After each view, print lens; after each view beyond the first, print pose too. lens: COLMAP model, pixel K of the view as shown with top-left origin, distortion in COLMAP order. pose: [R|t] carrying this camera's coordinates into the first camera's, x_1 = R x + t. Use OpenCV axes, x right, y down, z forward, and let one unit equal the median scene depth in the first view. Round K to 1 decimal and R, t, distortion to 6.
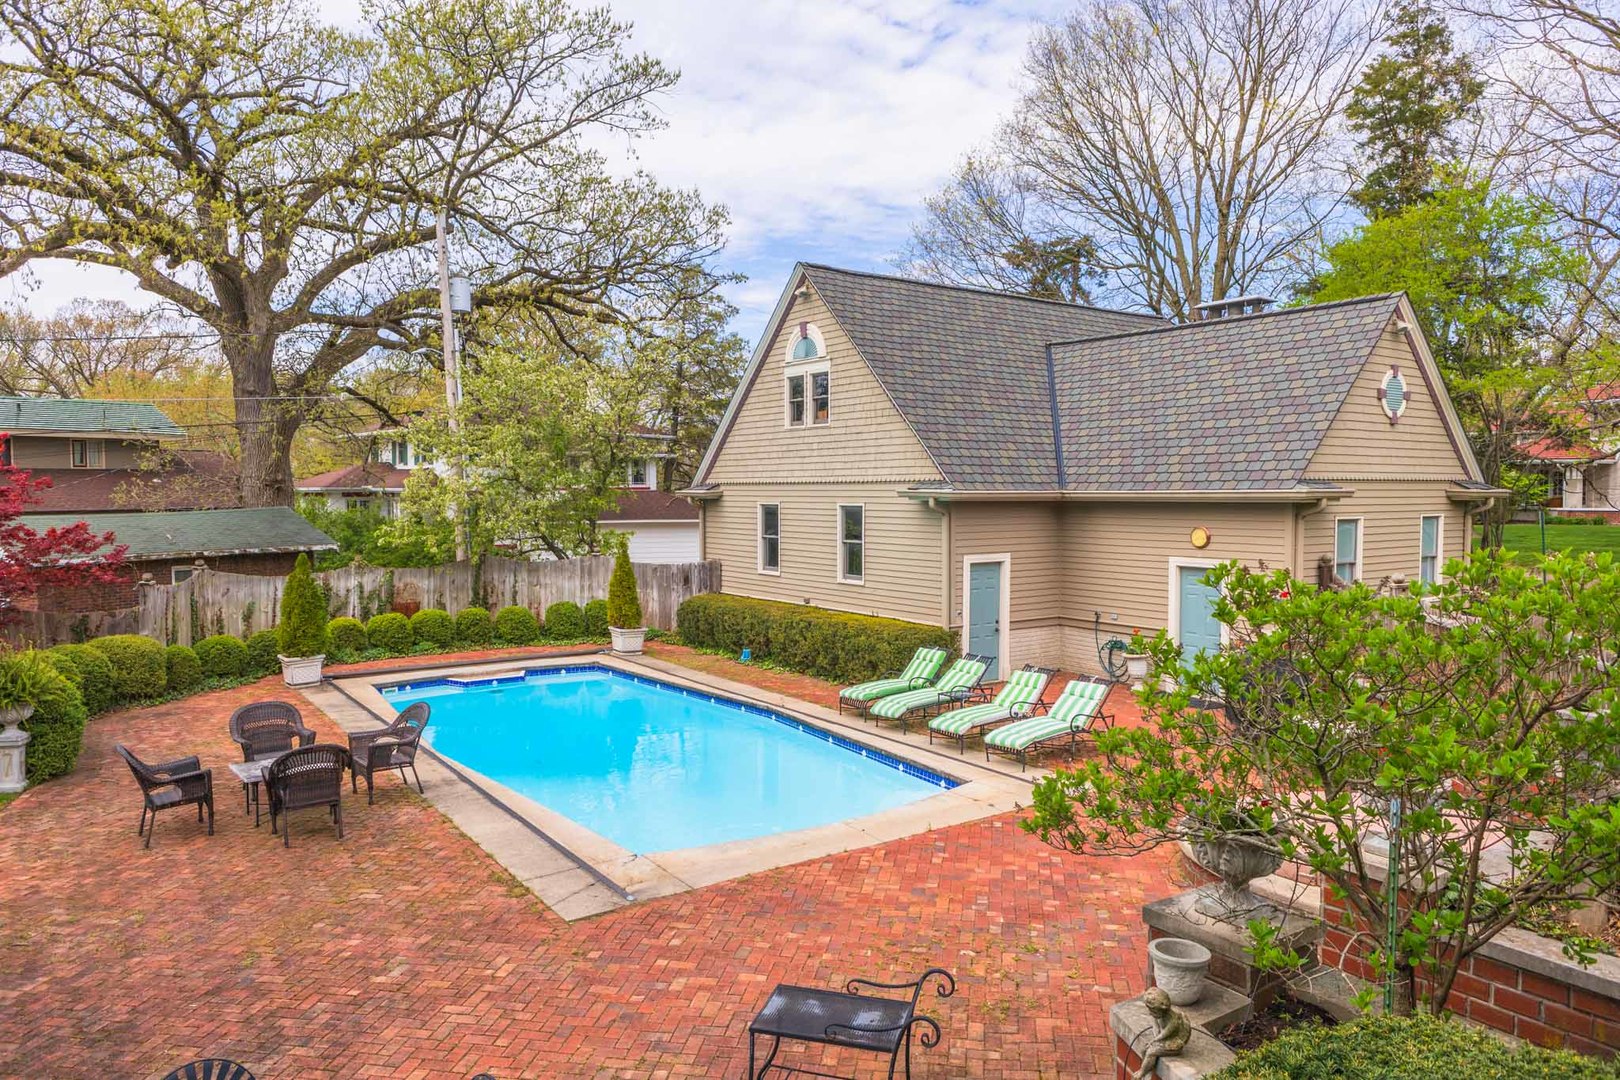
lens RADIAL K [[1059.0, 0, 810.0], [0, 1059.0, 540.0], [0, 0, 1]] dist [-0.000383, -0.000041]
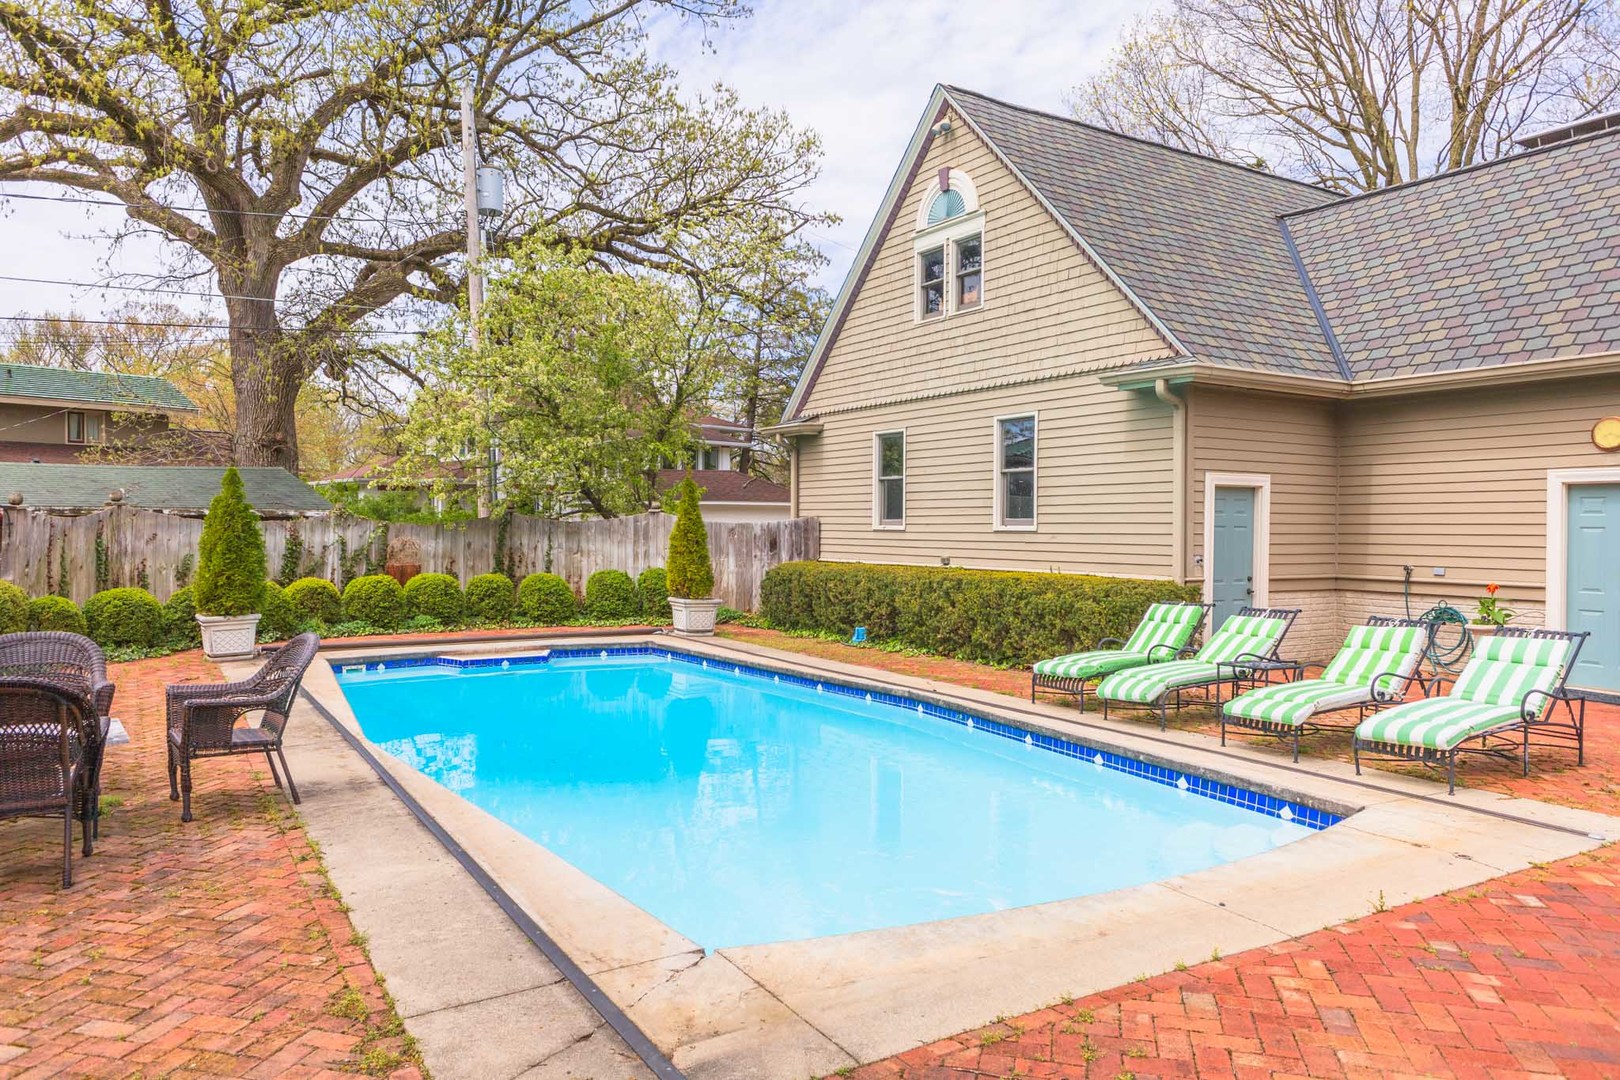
lens RADIAL K [[1112.2, 0, 810.0], [0, 1112.2, 540.0], [0, 0, 1]] dist [0.013442, -0.003143]
pose [[0.997546, 0.008378, -0.069517, -0.042536], [-0.010537, 0.999472, -0.030749, 0.068372], [0.069223, 0.031406, 0.997107, 0.256732]]
